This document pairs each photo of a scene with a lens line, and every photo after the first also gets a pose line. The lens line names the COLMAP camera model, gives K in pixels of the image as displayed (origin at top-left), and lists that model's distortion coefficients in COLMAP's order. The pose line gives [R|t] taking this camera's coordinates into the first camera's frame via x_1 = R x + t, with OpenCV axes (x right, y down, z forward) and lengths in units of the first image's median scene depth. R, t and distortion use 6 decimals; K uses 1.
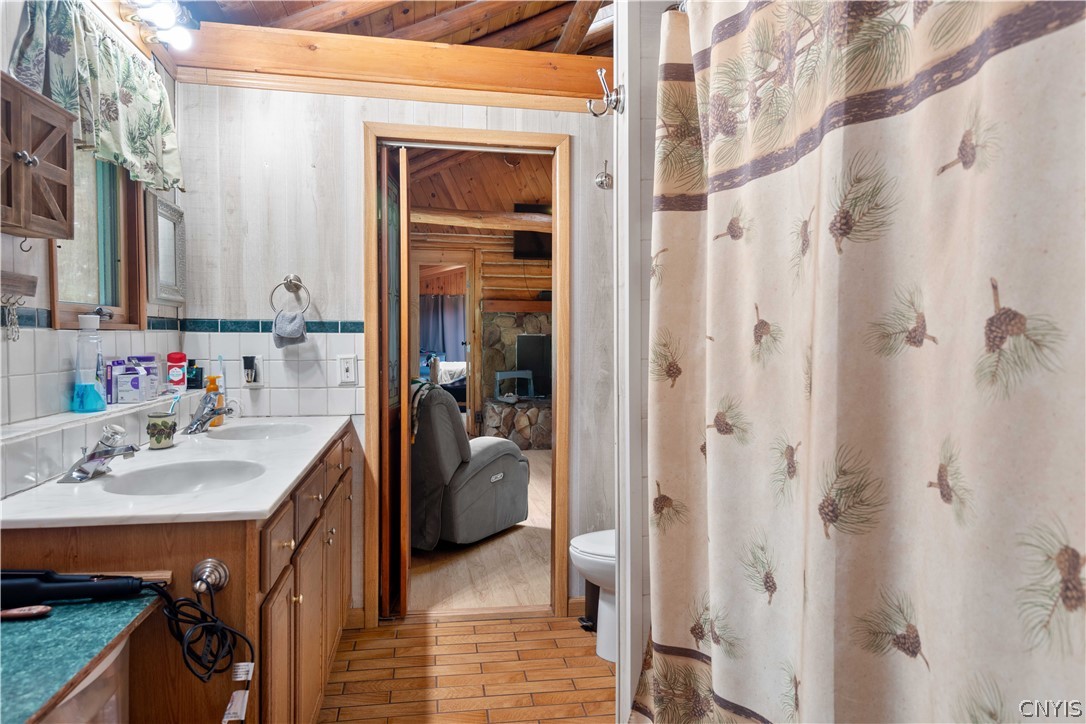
lens RADIAL K [[696.6, 0, 542.6], [0, 696.6, 365.7], [0, 0, 1]] dist [0.002773, 0.000296]
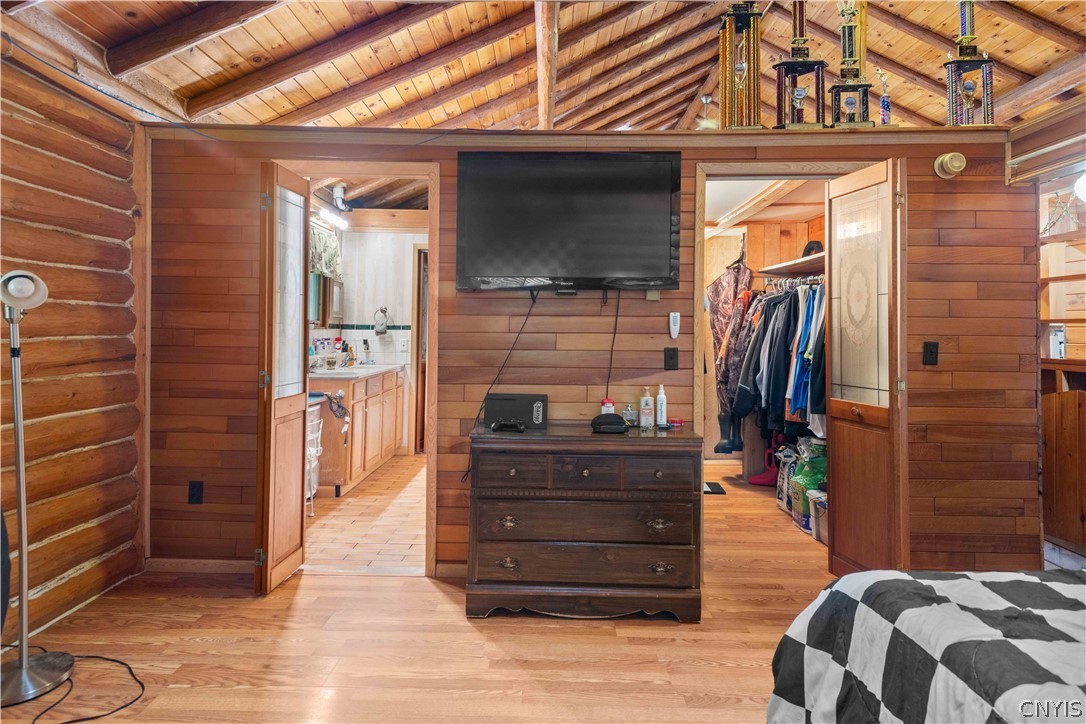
lens RADIAL K [[609.9, 0, 533.8], [0, 609.9, 306.9], [0, 0, 1]] dist [0.019229, -0.008005]
pose [[0.980928, -0.004099, -0.194327, 0.598889], [-0.012309, 0.996461, -0.083150, 0.045675], [0.193980, 0.083956, 0.977406, -1.037385]]
